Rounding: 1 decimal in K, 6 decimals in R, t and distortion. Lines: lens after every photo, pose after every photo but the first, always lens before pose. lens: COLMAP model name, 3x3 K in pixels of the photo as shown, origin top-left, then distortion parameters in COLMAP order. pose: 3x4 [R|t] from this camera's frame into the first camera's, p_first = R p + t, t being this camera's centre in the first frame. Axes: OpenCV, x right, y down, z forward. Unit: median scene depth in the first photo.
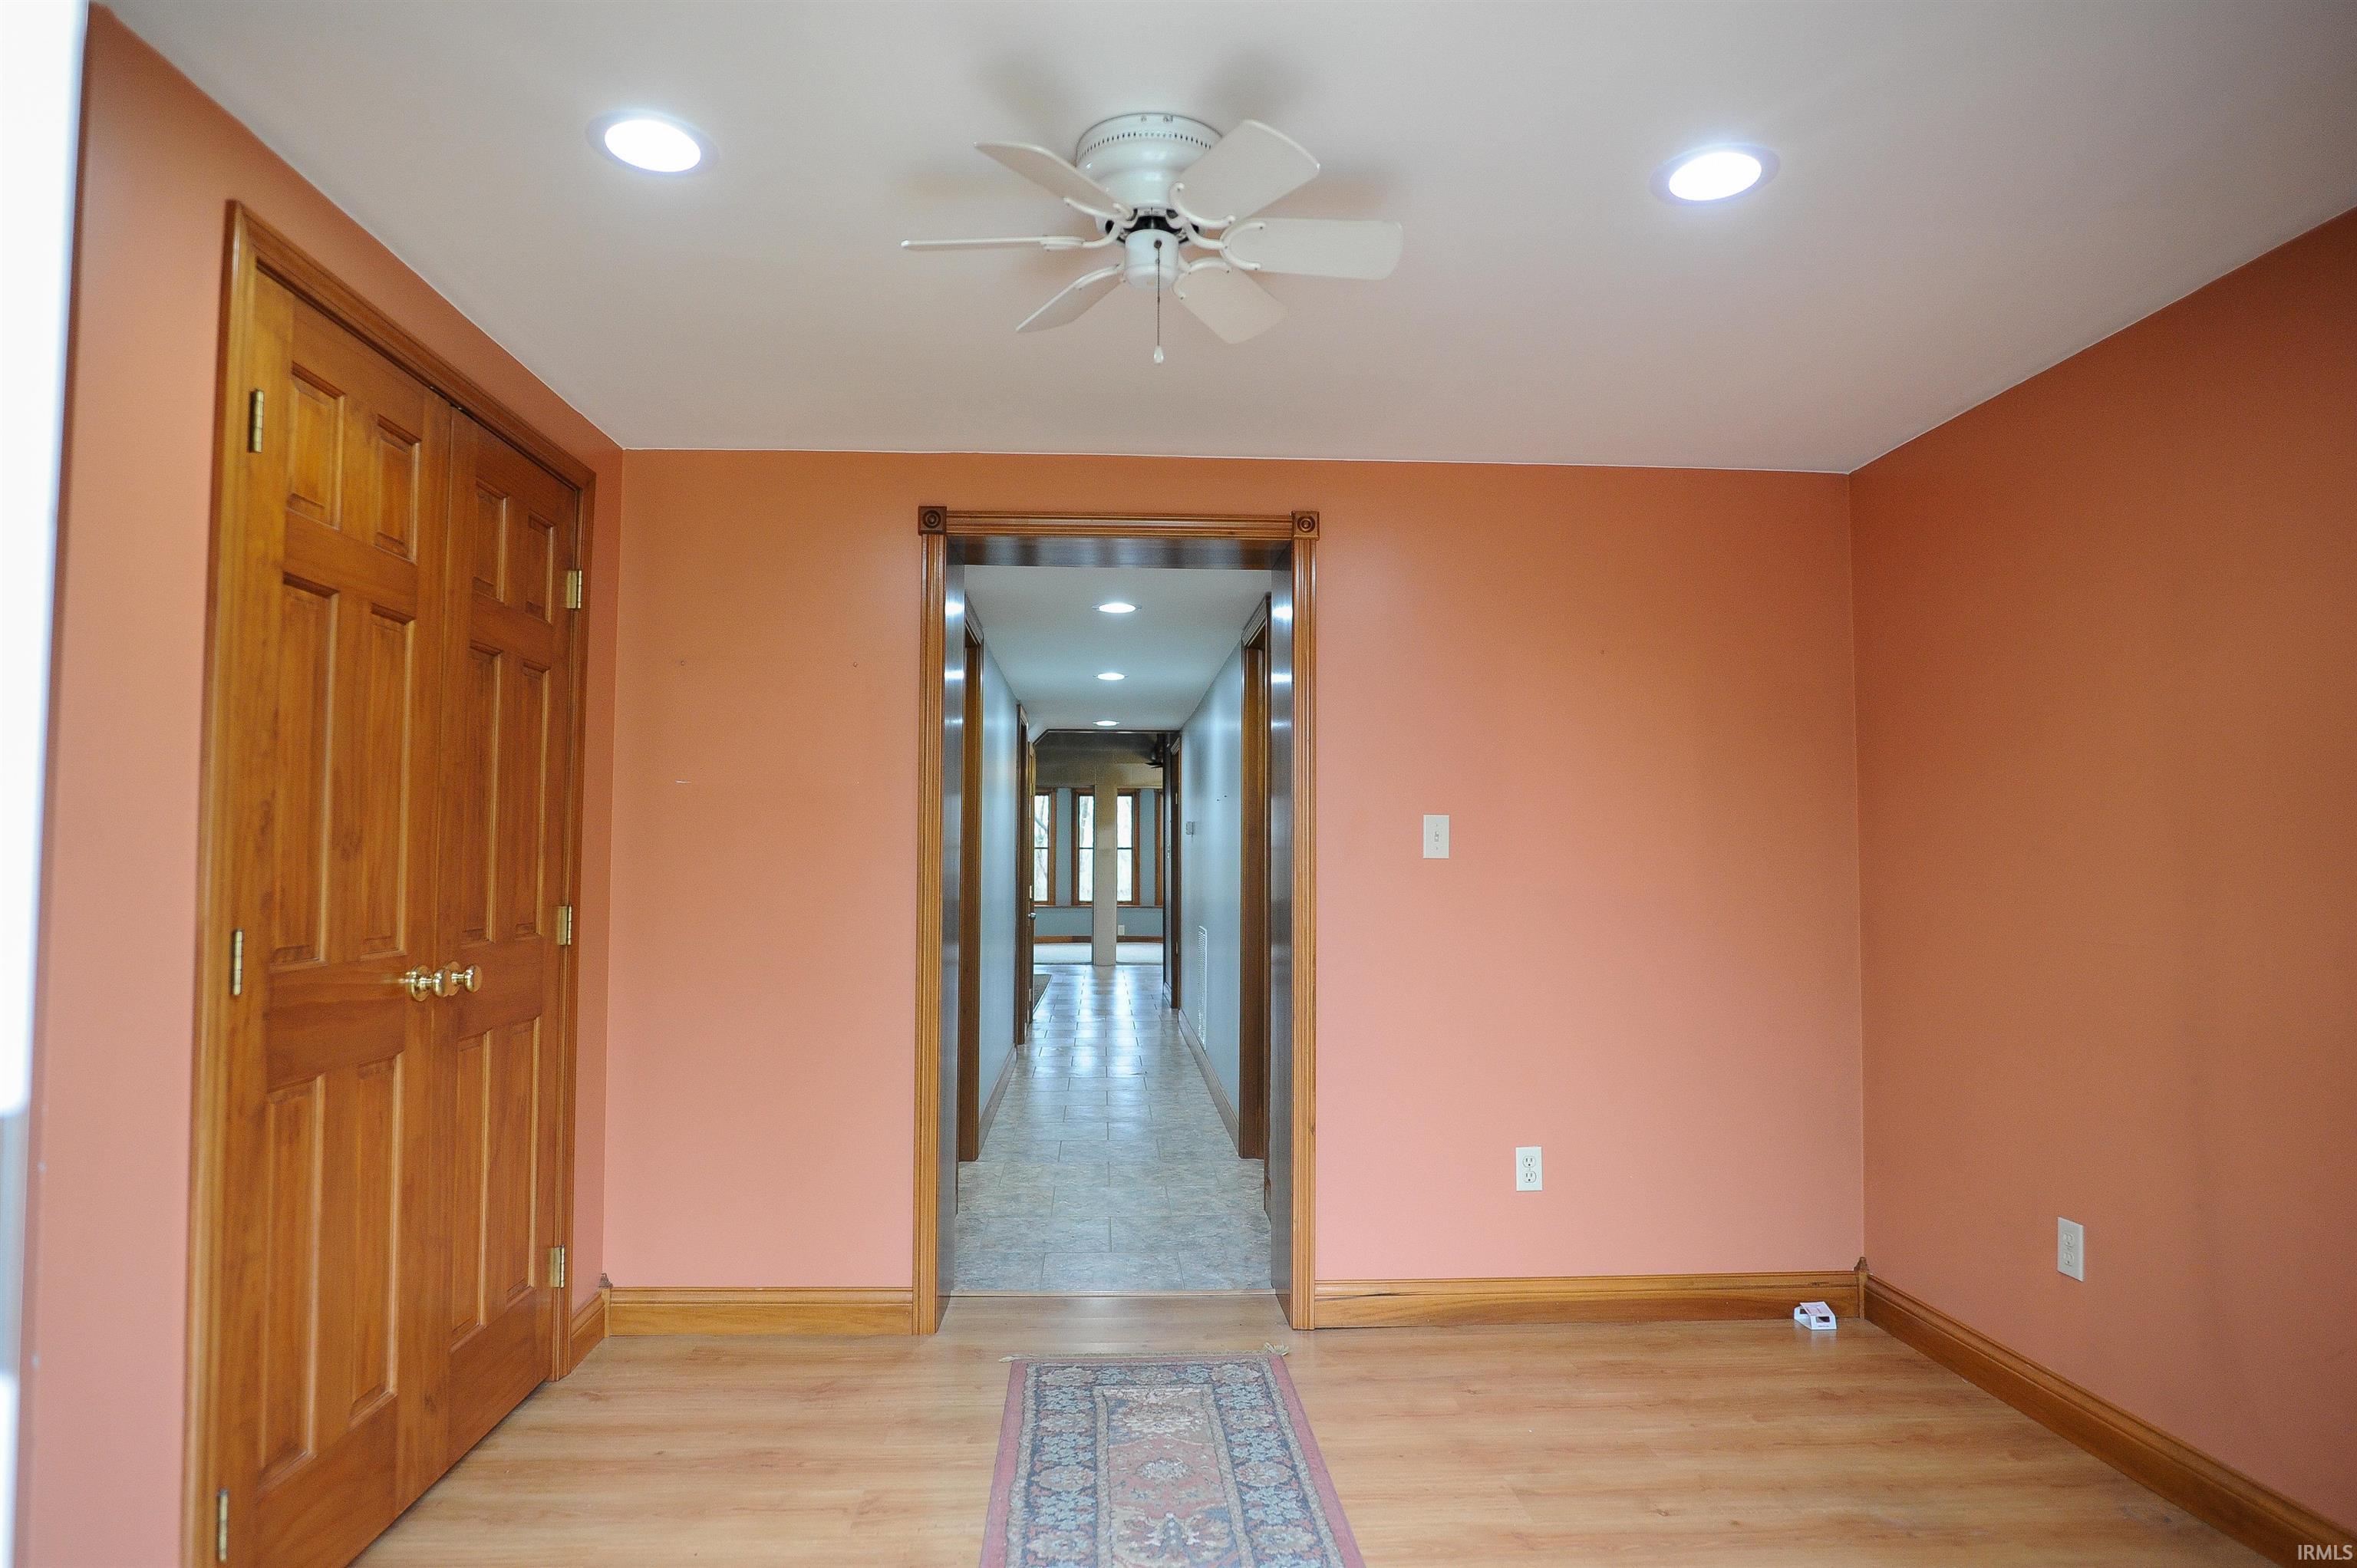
lens RADIAL K [[1336.5, 0, 1167.5], [0, 1336.5, 788.9], [0, 0, 1]] dist [-0.037880, 0.004310]
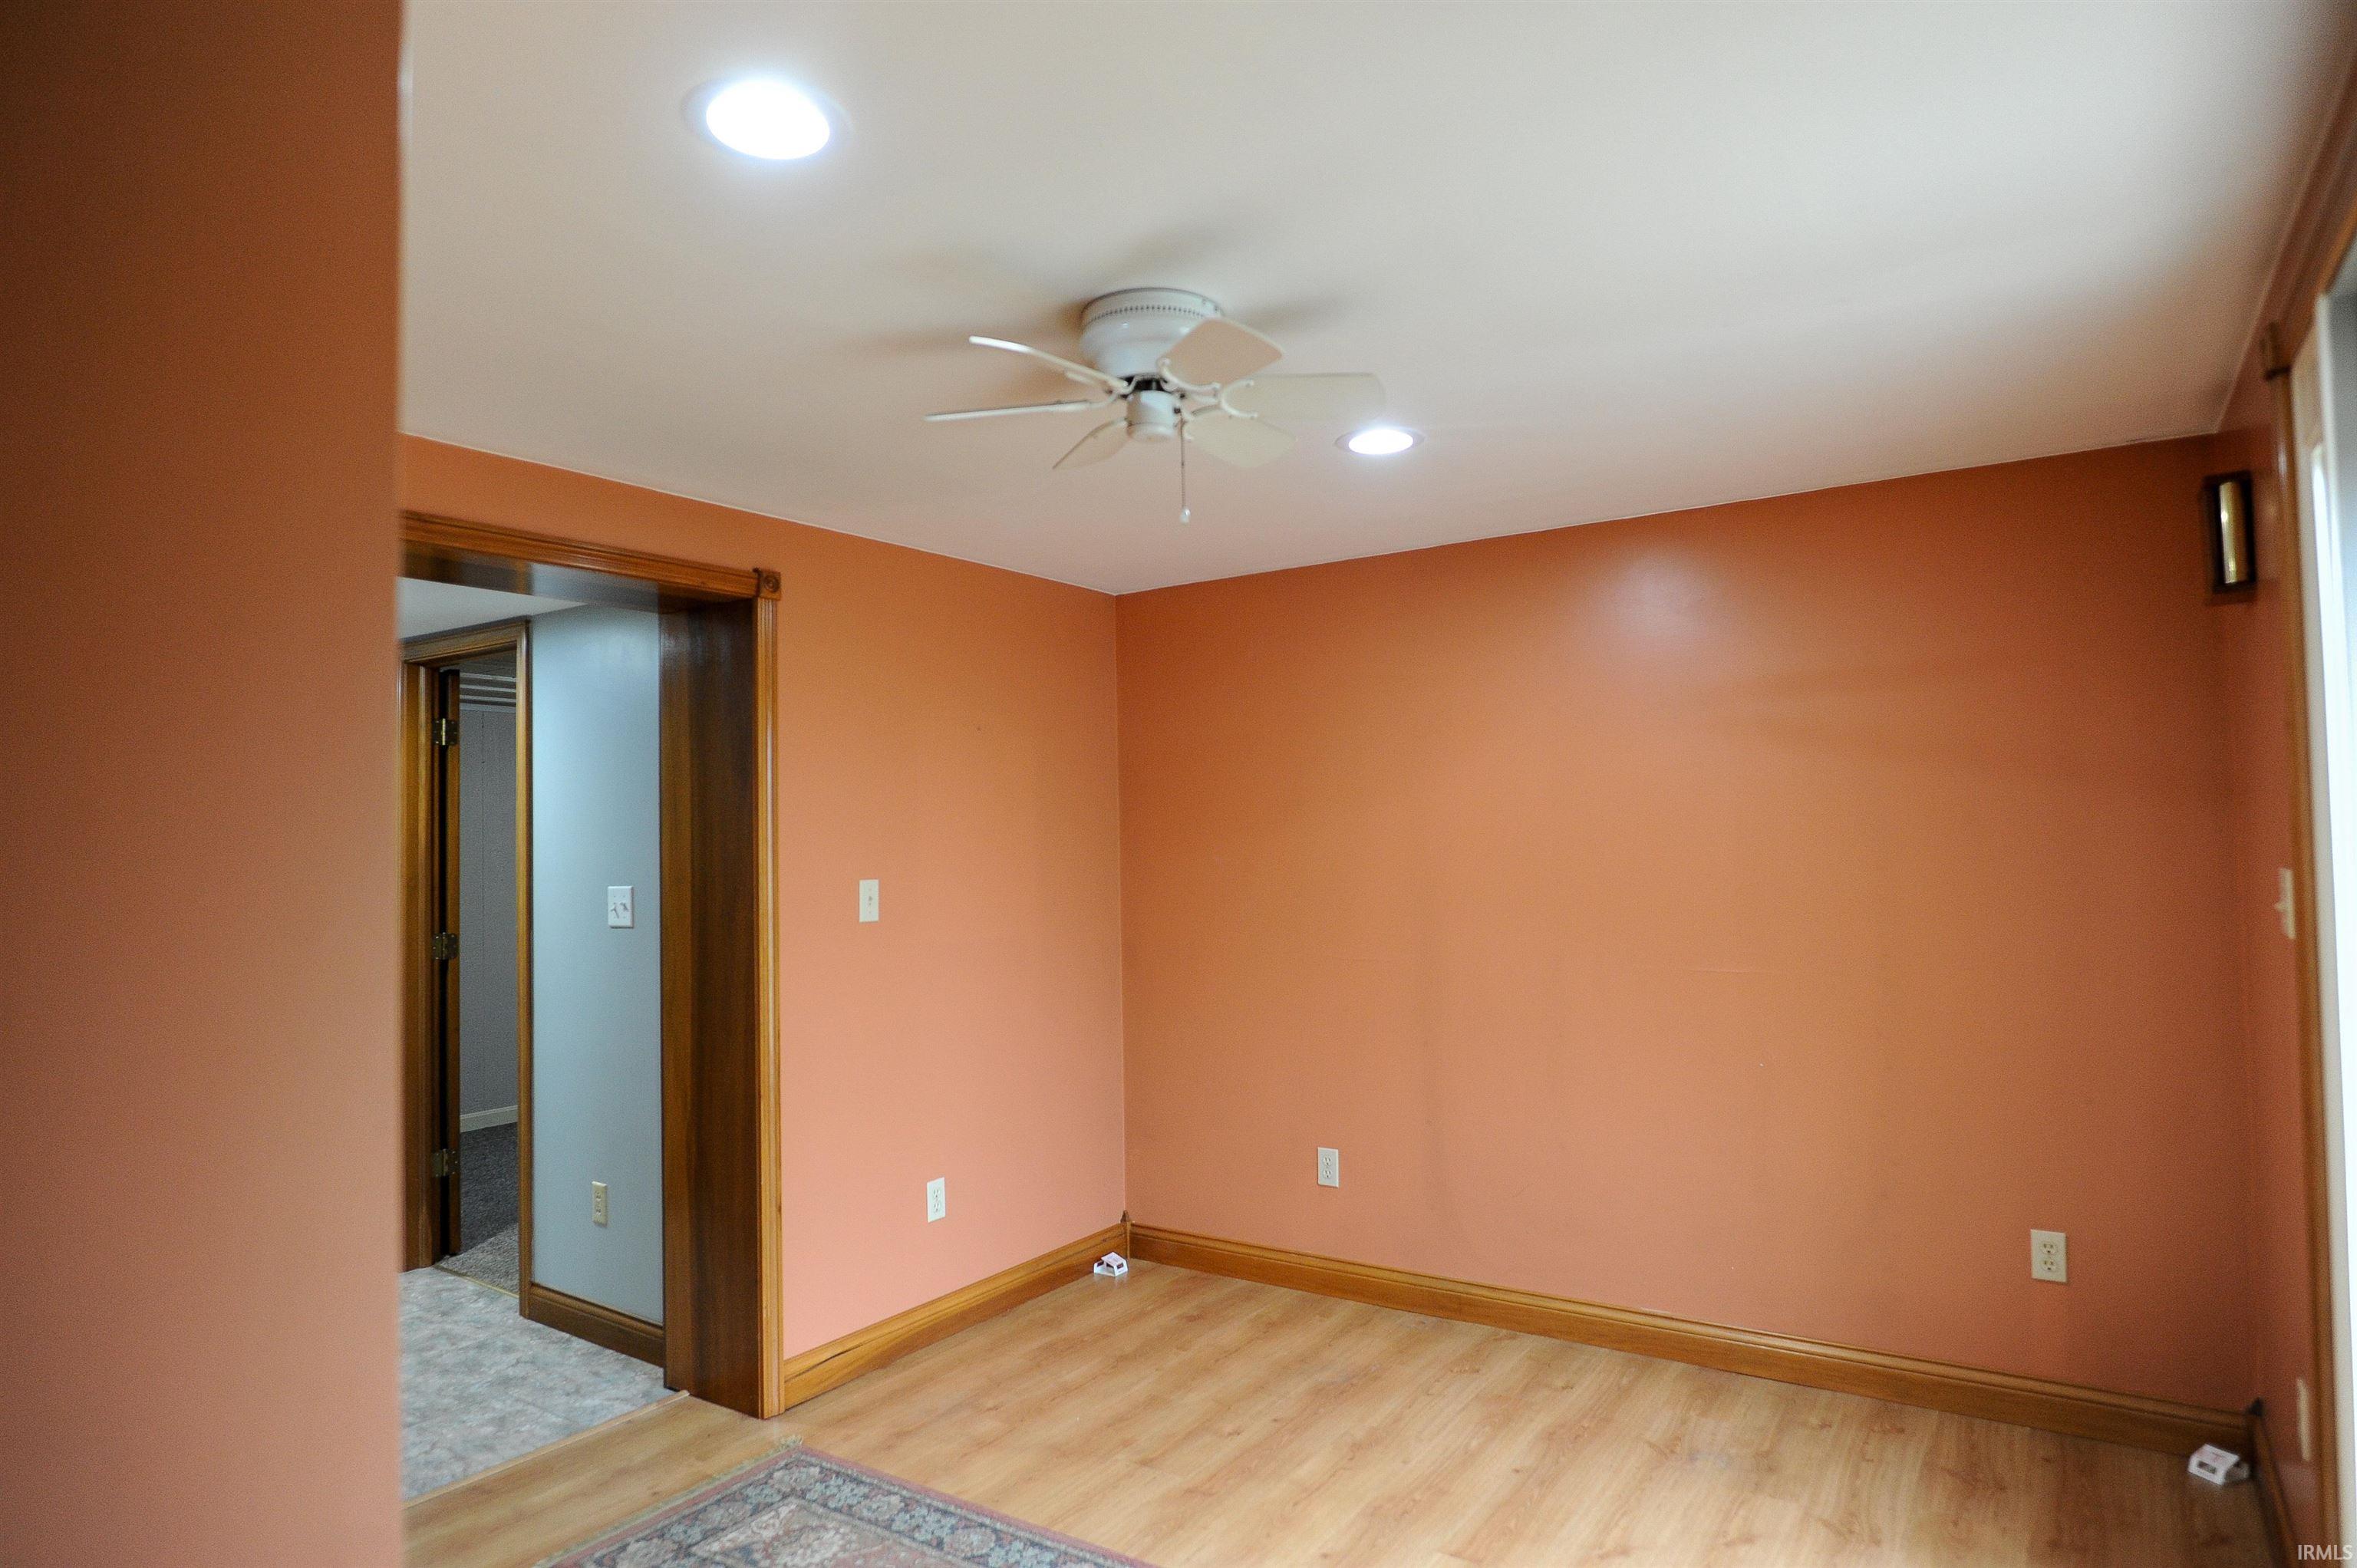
lens RADIAL K [[1336.5, 0, 1167.5], [0, 1336.5, 788.9], [0, 0, 1]] dist [-0.037880, 0.004310]
pose [[0.608254, 0.011984, 0.793652, -0.551241], [-0.018736, 0.999824, -0.000737, -0.062600], [-0.793521, -0.014421, 0.608372, 0.212699]]
